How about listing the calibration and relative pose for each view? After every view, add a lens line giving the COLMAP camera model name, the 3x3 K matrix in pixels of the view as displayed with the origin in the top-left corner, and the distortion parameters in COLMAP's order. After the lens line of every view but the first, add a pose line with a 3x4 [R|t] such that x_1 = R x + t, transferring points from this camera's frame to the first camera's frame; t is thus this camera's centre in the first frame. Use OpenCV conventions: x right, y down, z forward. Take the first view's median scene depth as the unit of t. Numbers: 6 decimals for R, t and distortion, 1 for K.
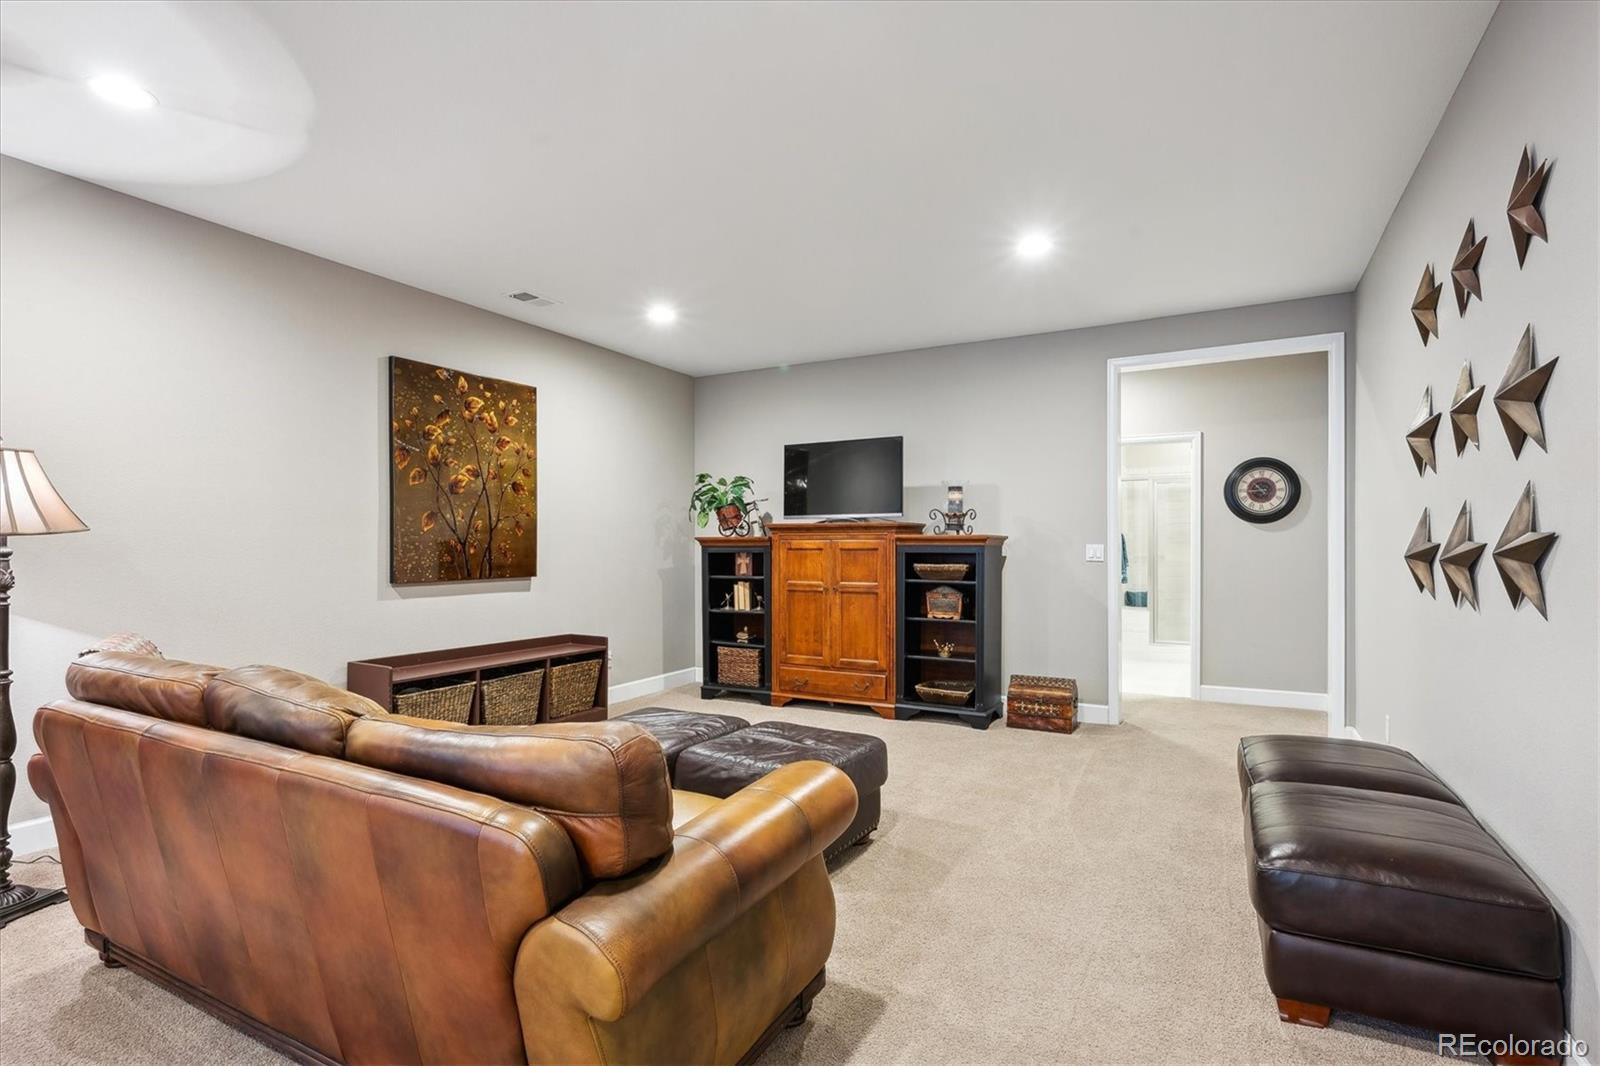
lens RADIAL K [[786.4, 0, 793.0], [0, 786.4, 543.3], [0, 0, 1]] dist [0.017585, -0.000472]
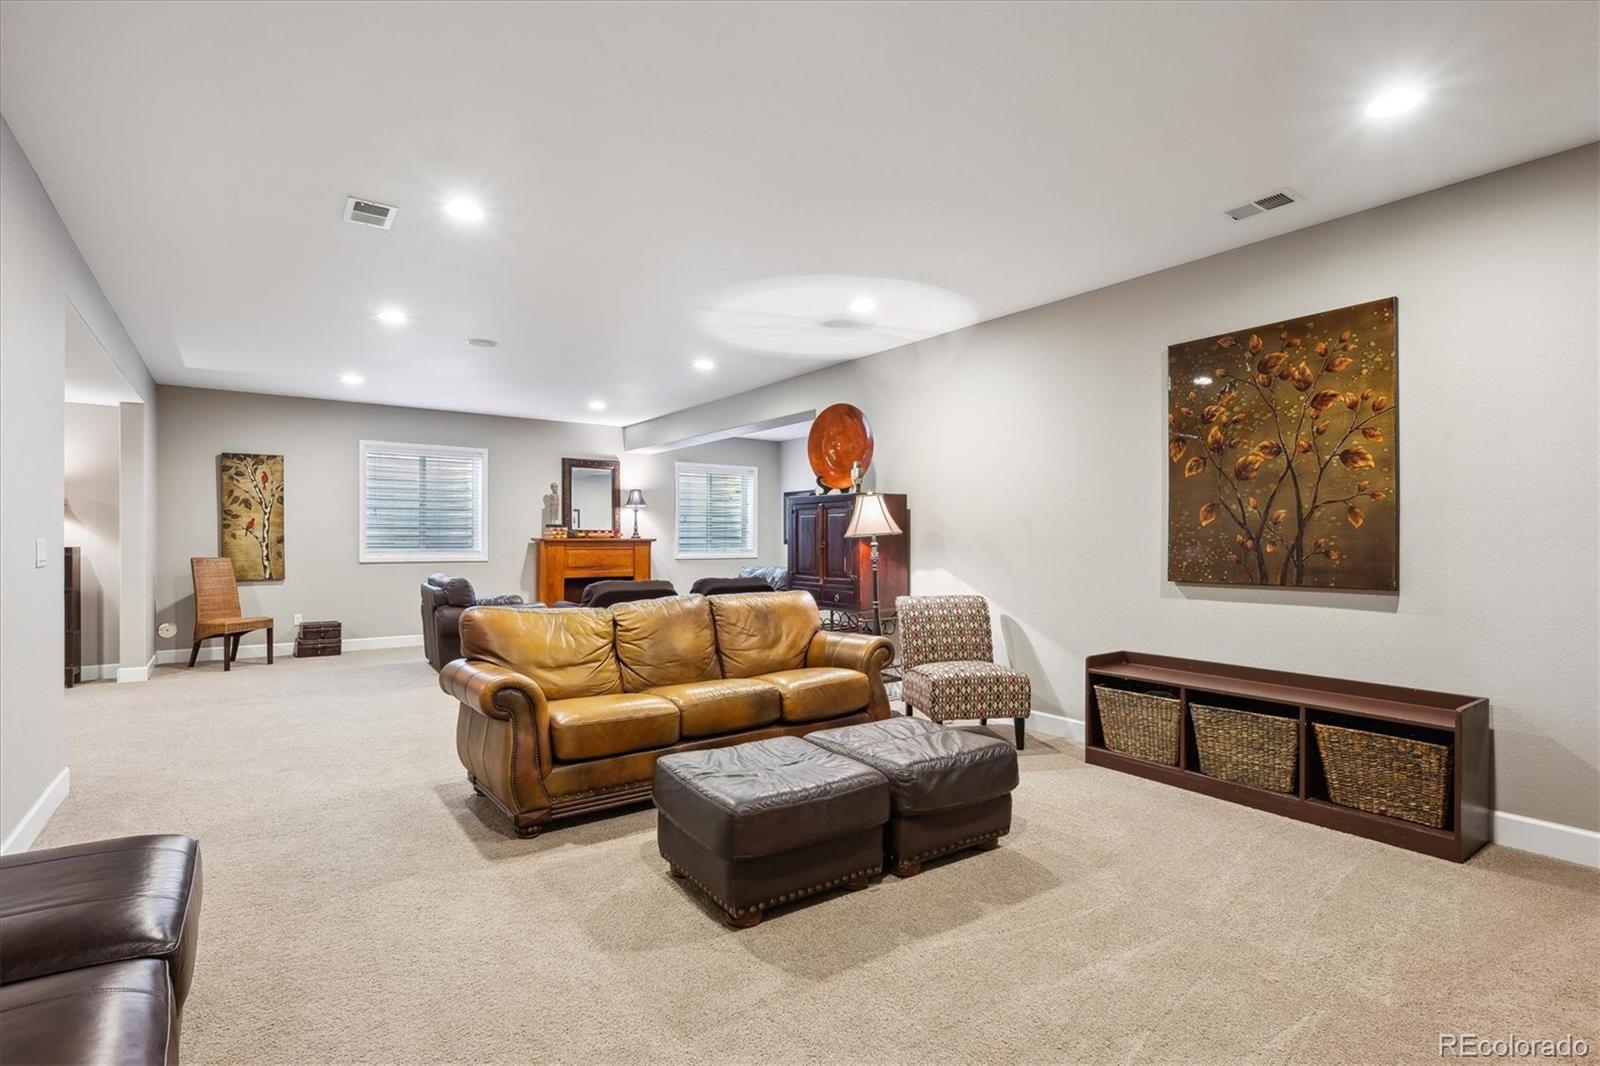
lens RADIAL K [[786.4, 0, 795.3], [0, 786.4, 541.6], [0, 0, 1]] dist [0.017585, -0.000472]
pose [[-0.437095, 0.003305, -0.899409, 0.480255], [0.002965, 0.999993, 0.002234, -0.000842], [0.899410, -0.001691, -0.437102, 0.863135]]
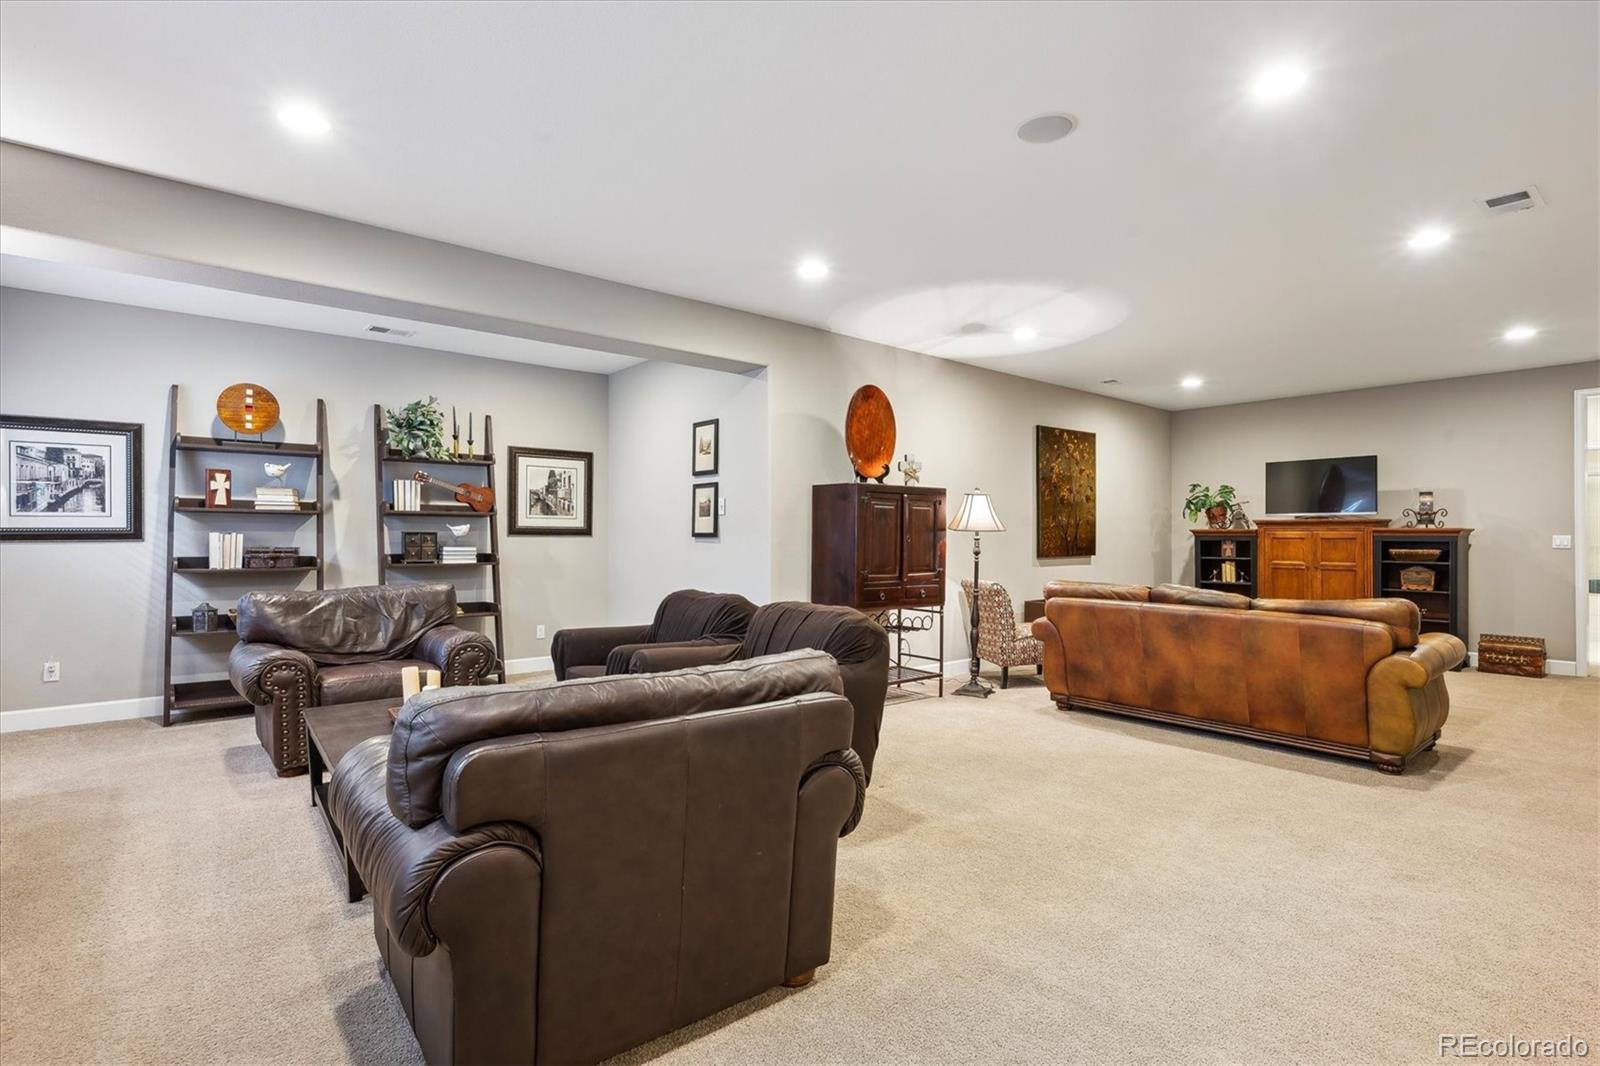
lens RADIAL K [[786.4, 0, 799.8], [0, 786.4, 528.4], [0, 0, 1]] dist [0.017585, -0.000472]
pose [[0.939058, -0.001392, -0.343756, -0.347527], [-0.000339, 0.999988, -0.004973, -0.002967], [0.343758, 0.004786, 0.939046, -0.671300]]
